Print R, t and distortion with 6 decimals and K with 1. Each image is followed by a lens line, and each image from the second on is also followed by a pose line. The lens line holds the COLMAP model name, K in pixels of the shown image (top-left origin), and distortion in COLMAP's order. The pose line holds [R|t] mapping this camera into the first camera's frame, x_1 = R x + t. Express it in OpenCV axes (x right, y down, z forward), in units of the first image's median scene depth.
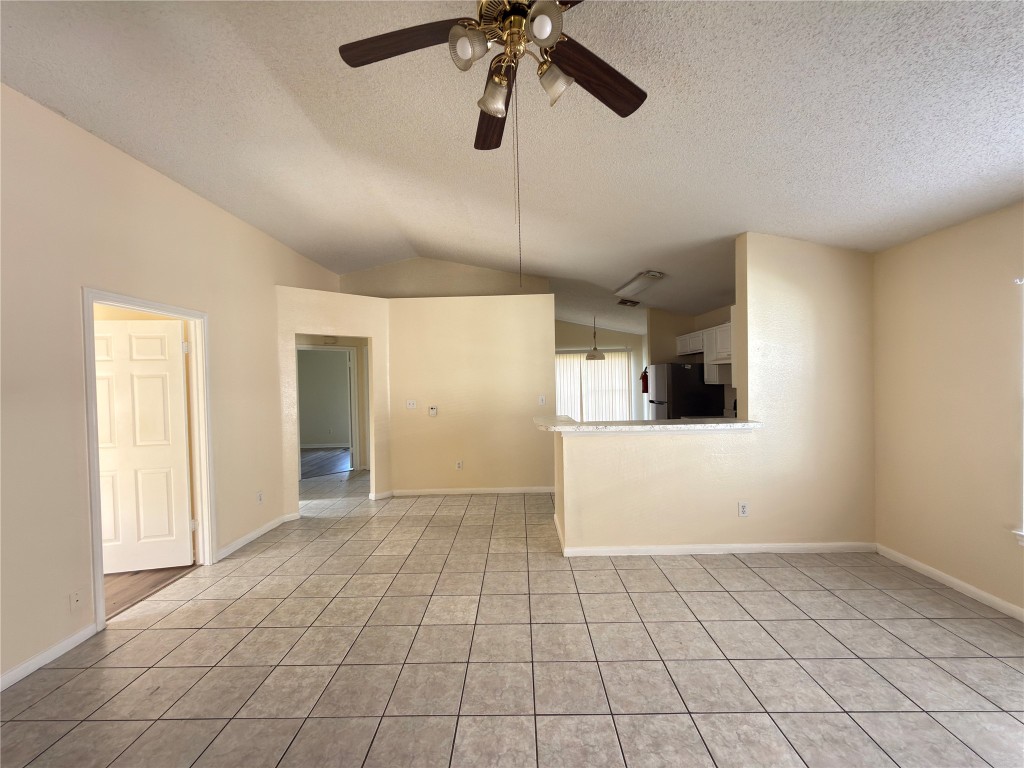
lens RADIAL K [[408.5, 0, 512.0], [0, 408.5, 386.6], [0, 0, 1]] dist [0.004204, -0.000702]
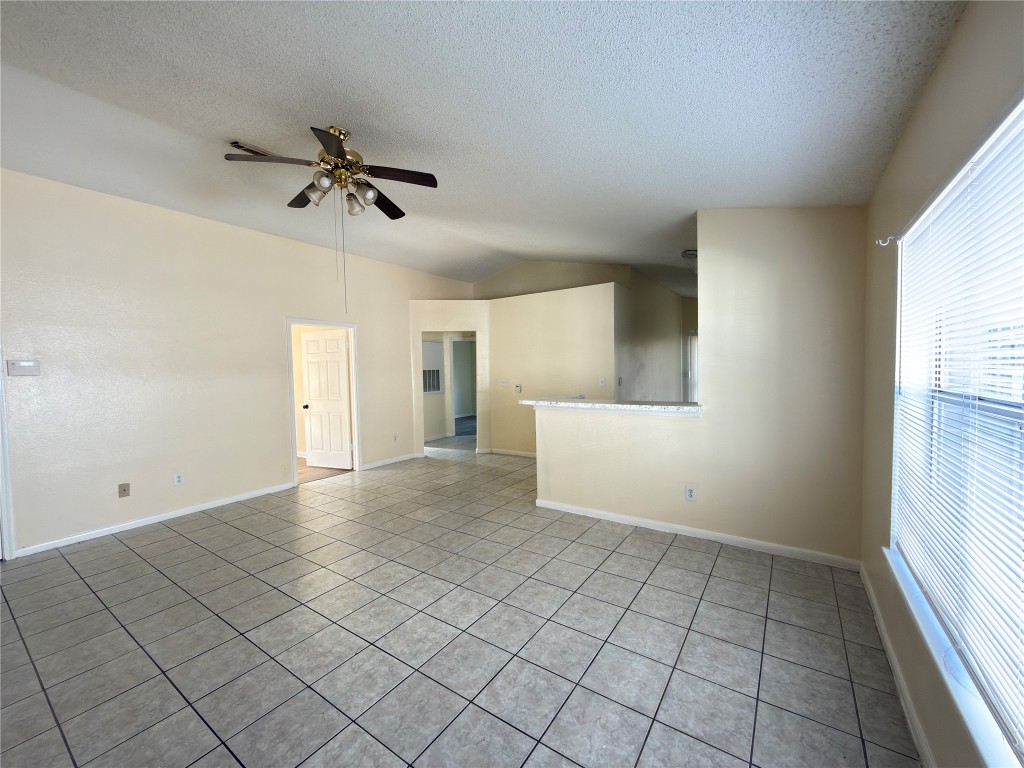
lens RADIAL K [[408.5, 0, 512.0], [0, 408.5, 386.6], [0, 0, 1]] dist [0.004204, -0.000702]
pose [[0.833868, 0.031559, -0.551061, 0.748885], [-0.008733, 0.998994, 0.043997, -0.000325], [0.551895, -0.031875, 0.833304, -0.064335]]
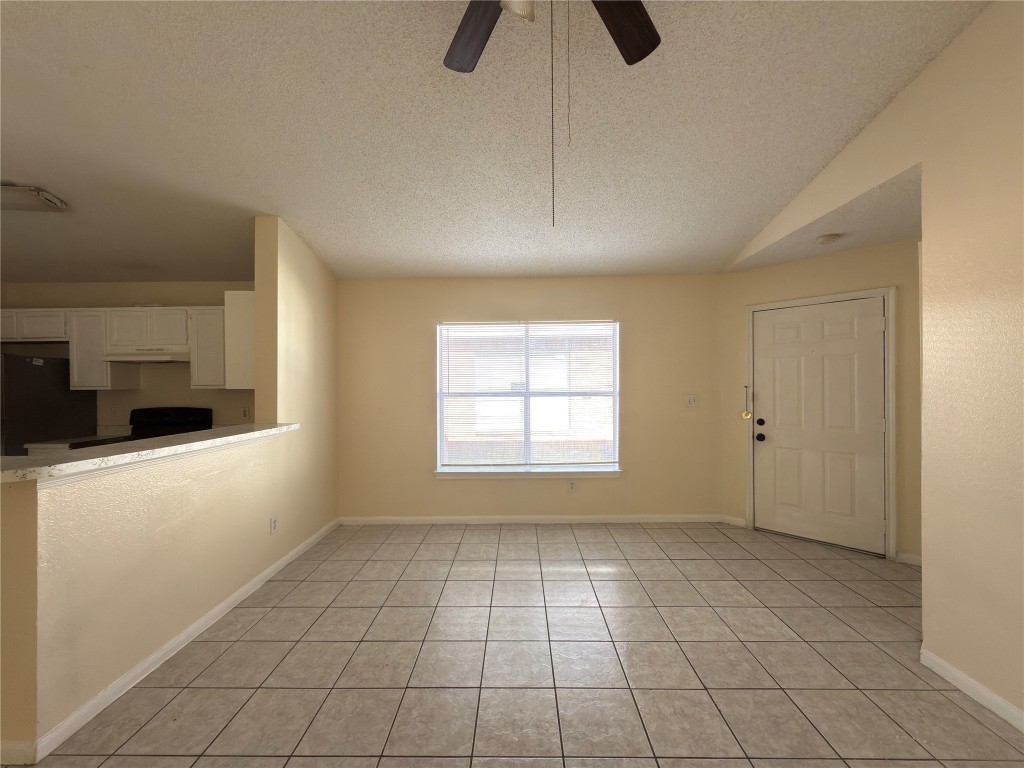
lens RADIAL K [[408.5, 0, 512.0], [0, 408.5, 386.6], [0, 0, 1]] dist [0.004204, -0.000702]
pose [[-0.000820, 0.018599, 0.999827, -0.328850], [0.024740, 0.999521, -0.018573, 0.030799], [-0.999694, 0.024721, -0.001279, 0.483329]]
